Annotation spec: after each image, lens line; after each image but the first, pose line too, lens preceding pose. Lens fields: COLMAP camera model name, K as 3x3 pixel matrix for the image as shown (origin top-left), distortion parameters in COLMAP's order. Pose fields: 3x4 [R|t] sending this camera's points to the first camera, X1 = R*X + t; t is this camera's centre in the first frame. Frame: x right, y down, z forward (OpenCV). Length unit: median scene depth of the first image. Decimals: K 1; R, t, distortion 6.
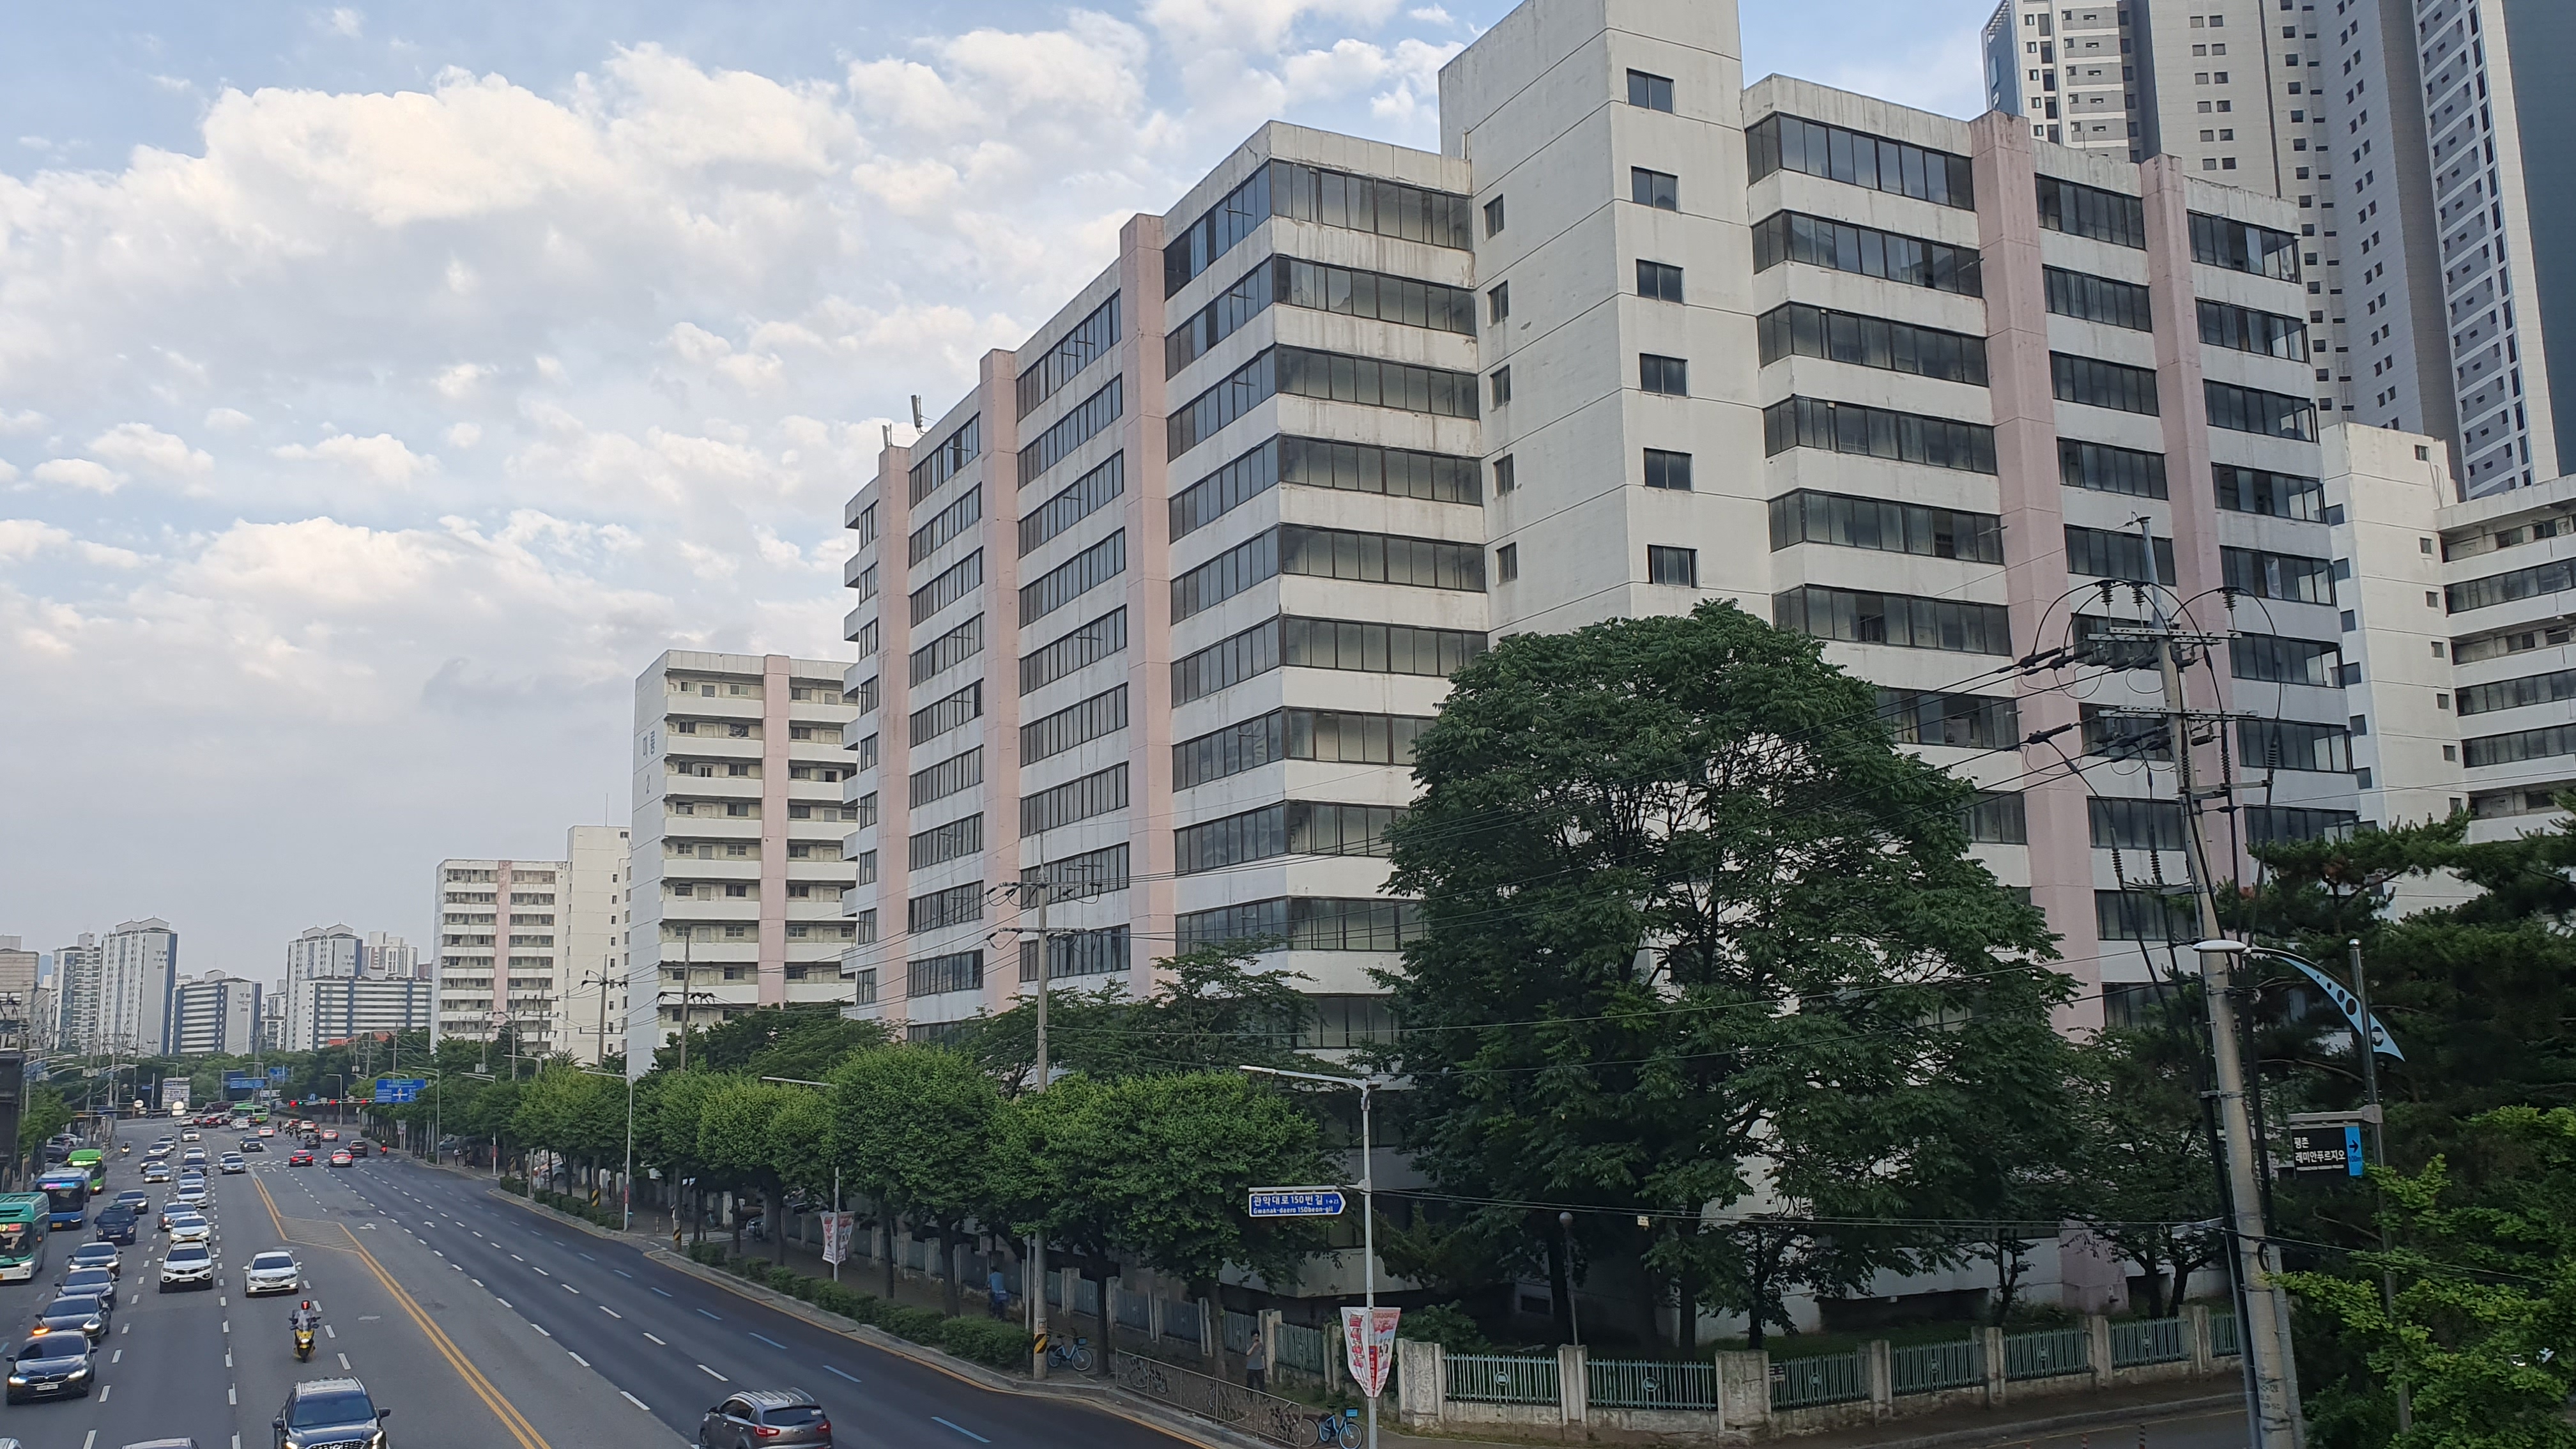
lens RADIAL K [[2046.4, 0, 1235.9], [0, 2046.4, 729.4], [0, 0, 1]] dist [0.040807, 0.005877]
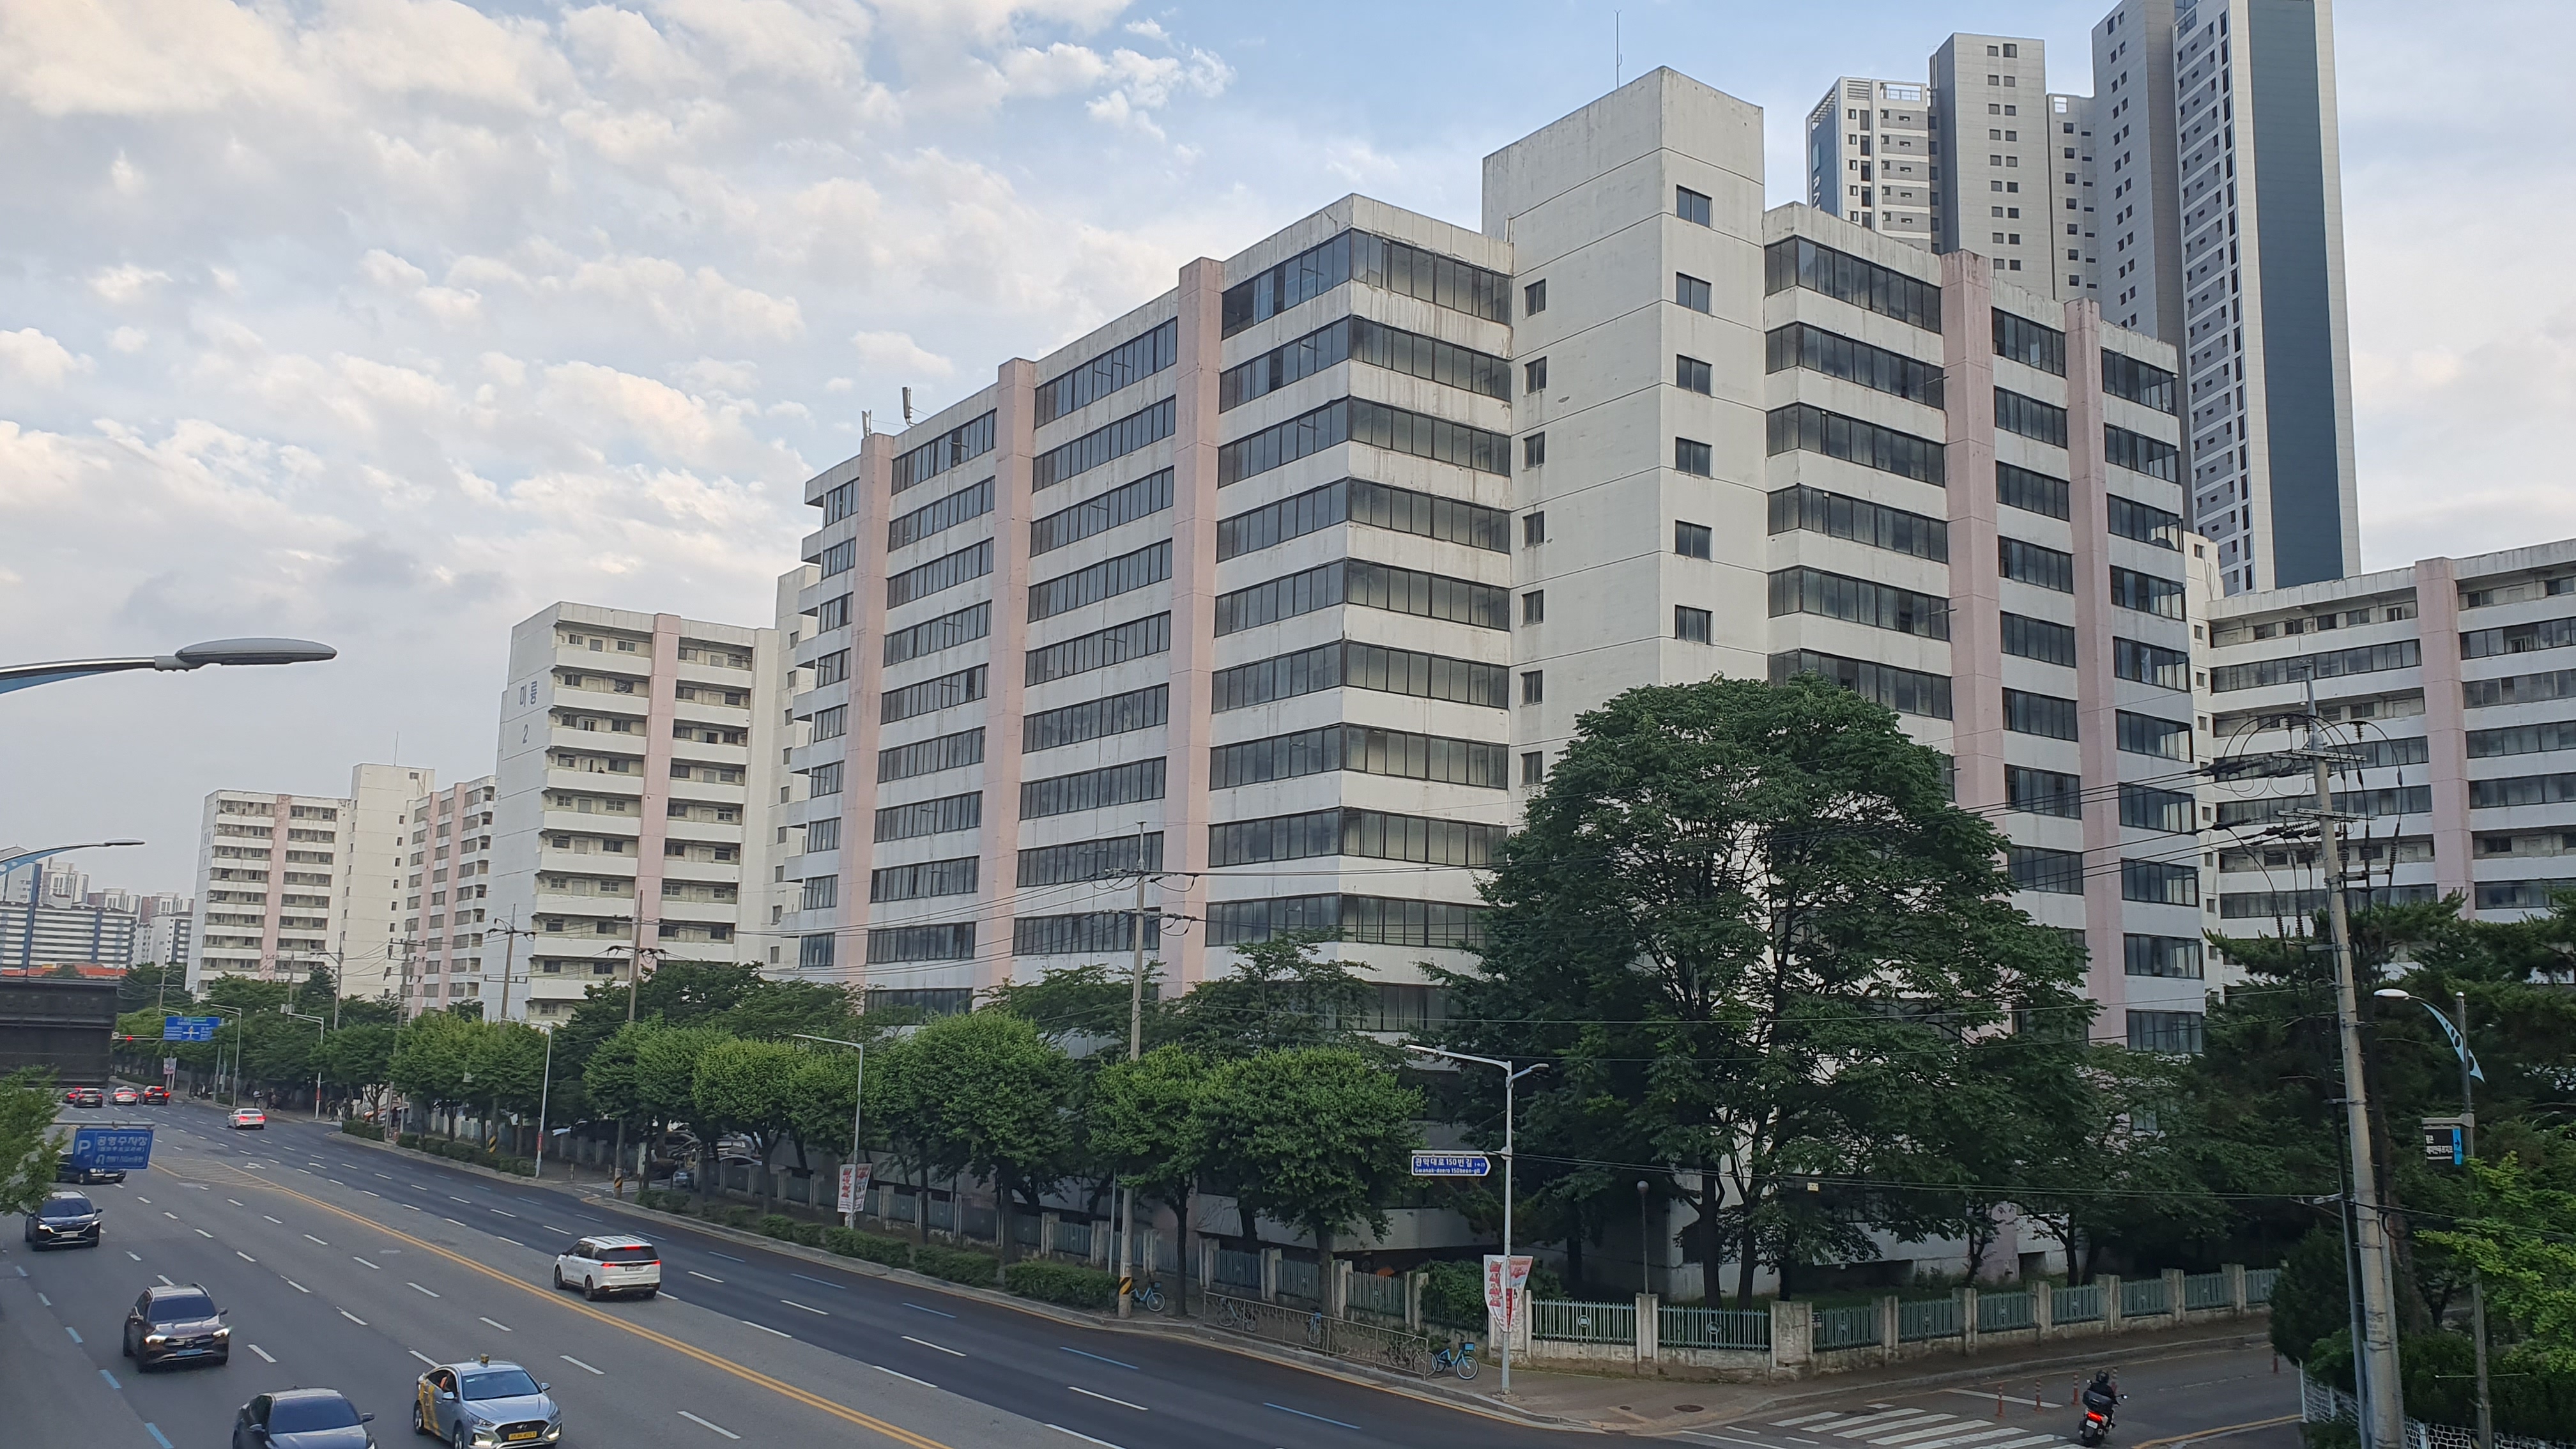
lens RADIAL K [[2022.5, 0, 1288.0], [0, 2022.5, 724.5], [0, 0, 1]] dist [0.076330, -0.132343]
pose [[0.986735, 0.066176, 0.148236, -0.157679], [-0.067105, 0.997745, 0.001274, -0.009314], [-0.147817, -0.011205, 0.988951, -0.080524]]
